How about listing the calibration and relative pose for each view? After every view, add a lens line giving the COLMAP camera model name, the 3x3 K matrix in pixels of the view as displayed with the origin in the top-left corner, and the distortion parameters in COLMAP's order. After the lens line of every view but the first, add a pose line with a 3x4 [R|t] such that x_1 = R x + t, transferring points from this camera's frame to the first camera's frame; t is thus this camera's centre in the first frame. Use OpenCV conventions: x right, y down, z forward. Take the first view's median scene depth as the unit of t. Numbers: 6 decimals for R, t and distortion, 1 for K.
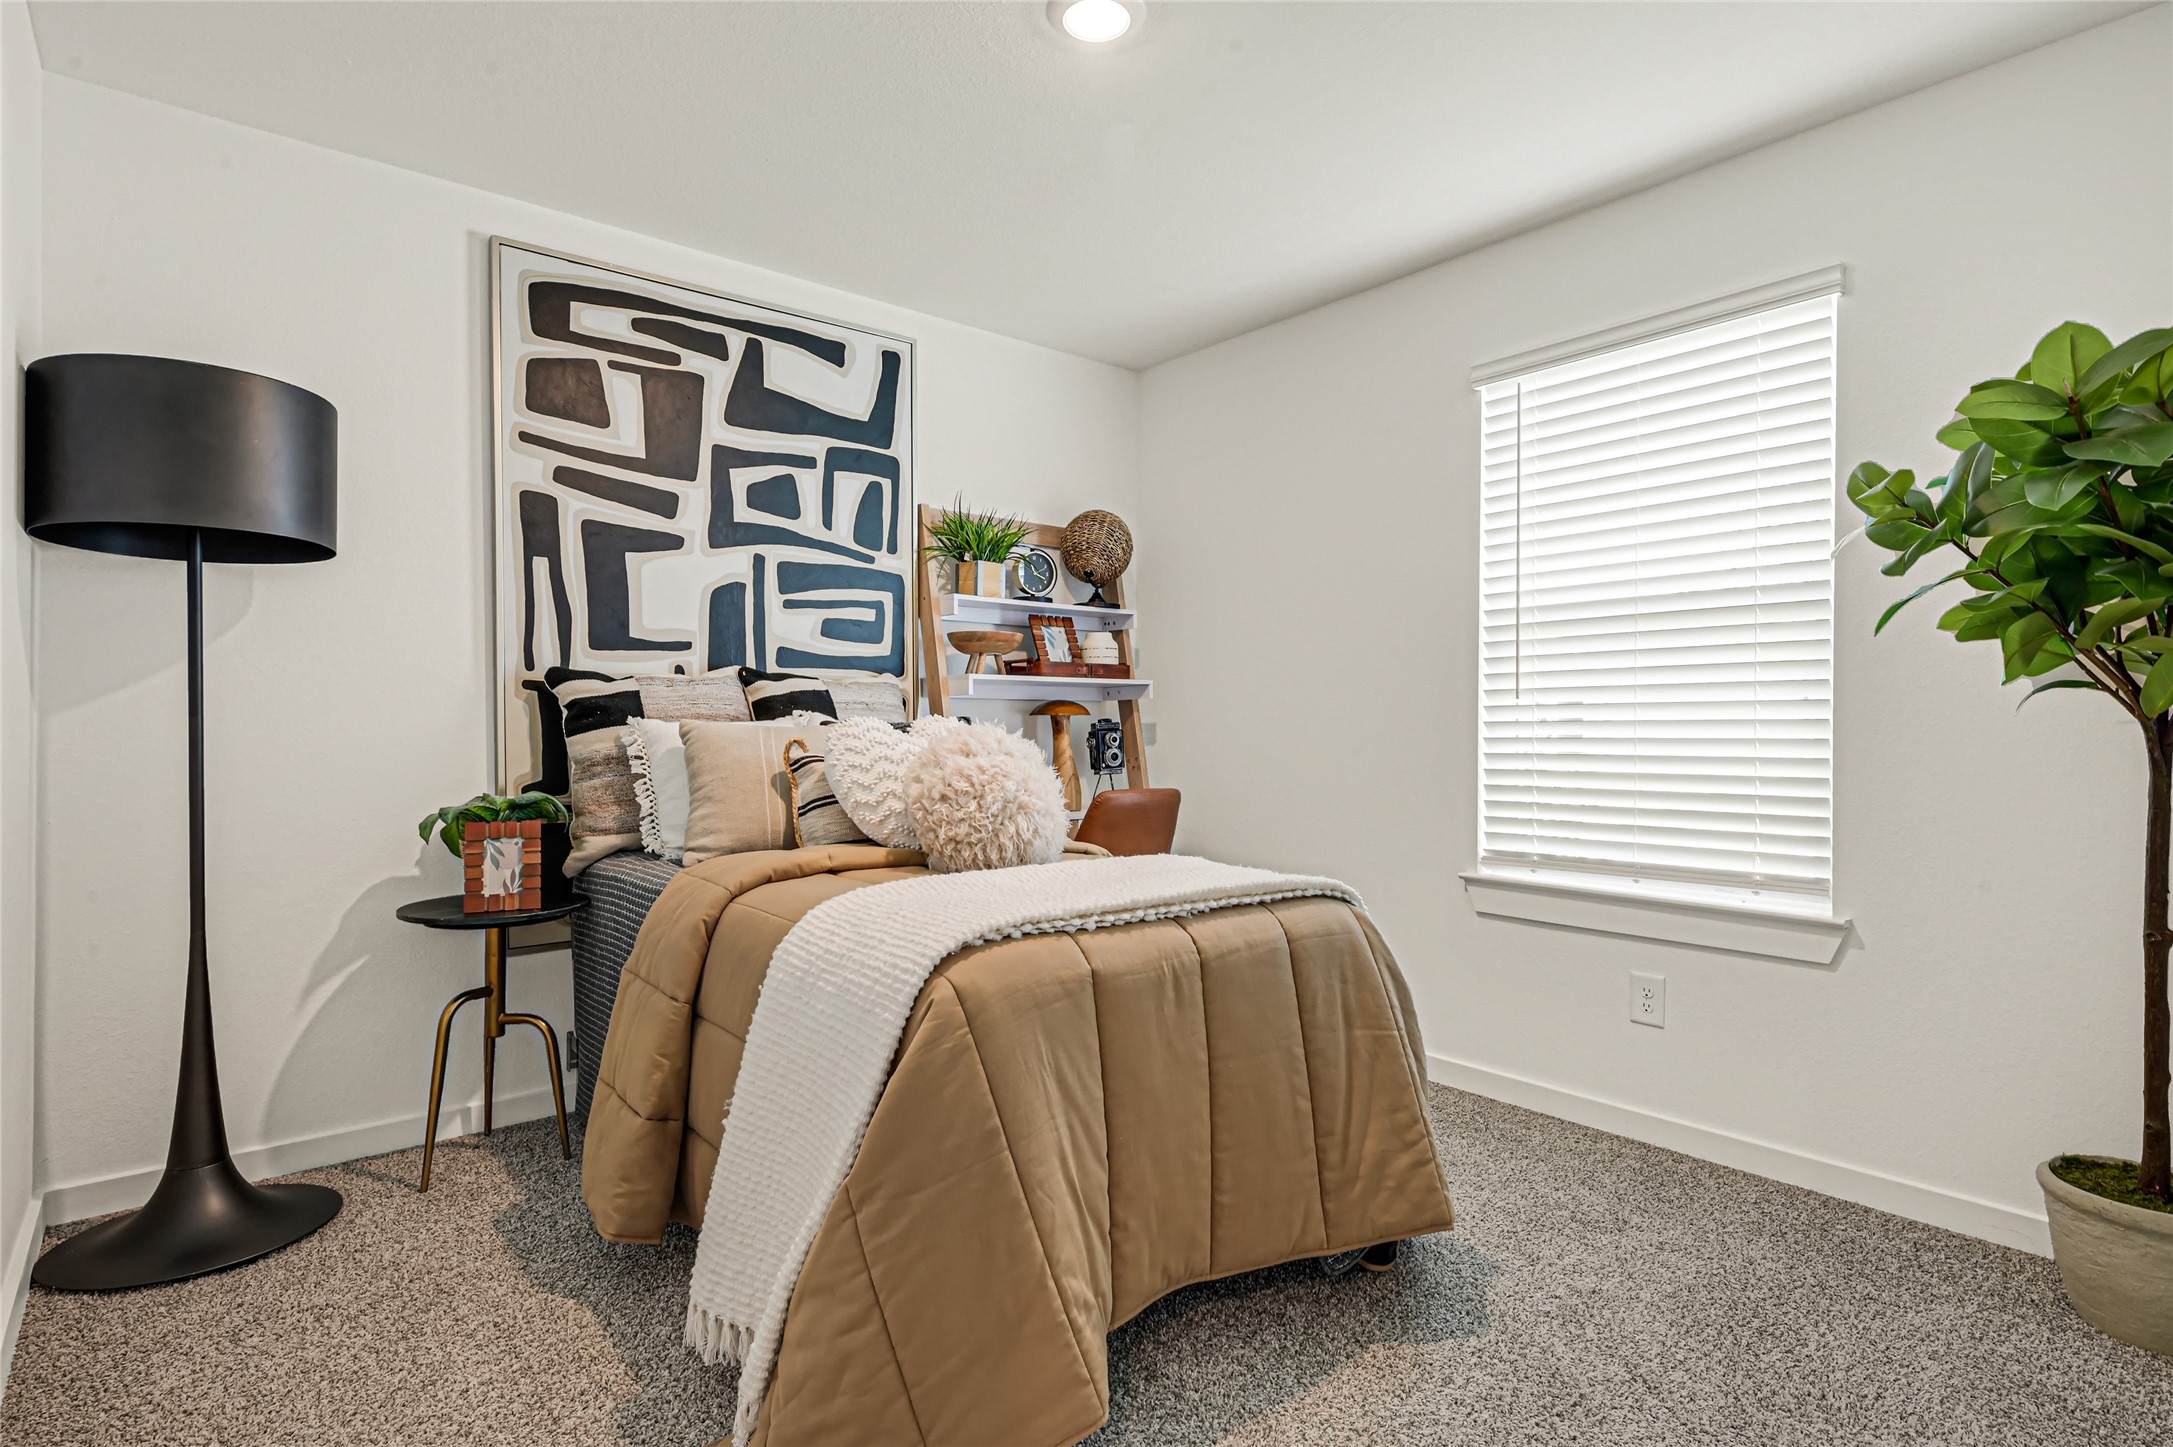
lens RADIAL K [[1106.7, 0, 1087.3], [0, 1106.7, 733.2], [0, 0, 1]] dist [0.005596, 0.001170]
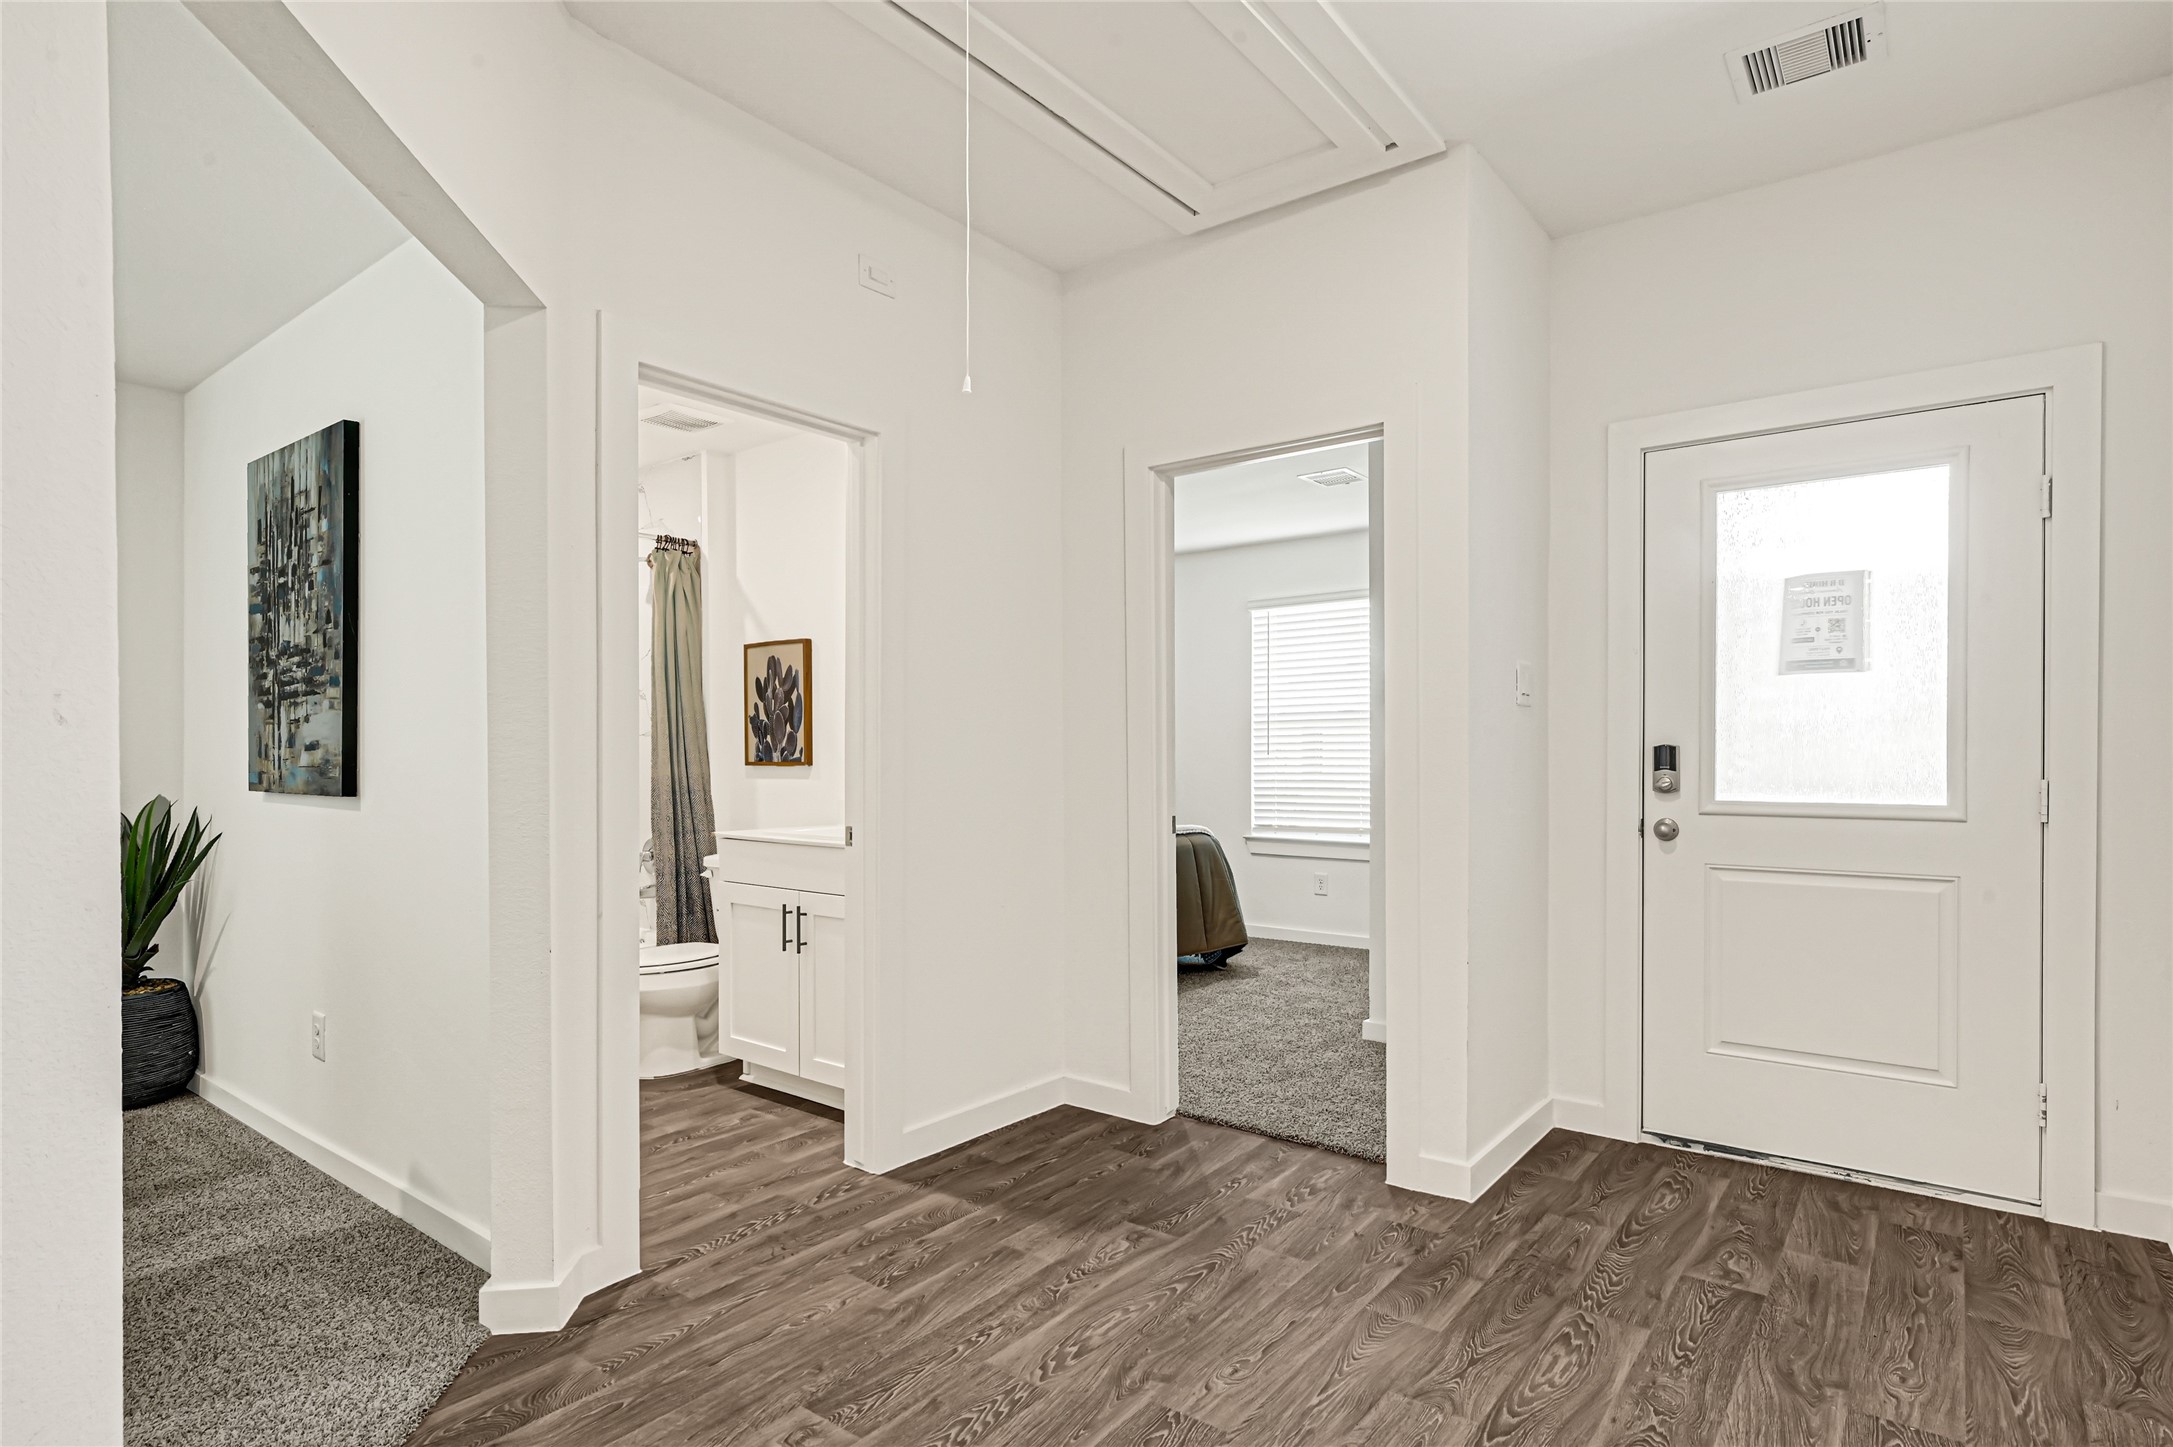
lens RADIAL K [[1106.7, 0, 1088.8], [0, 1106.7, 770.6], [0, 0, 1]] dist [0.005596, 0.001170]
pose [[0.977982, -0.004908, 0.208632, -0.475261], [0.003062, 0.999953, 0.009166, -0.023600], [-0.208668, -0.008325, 0.977951, -1.218590]]
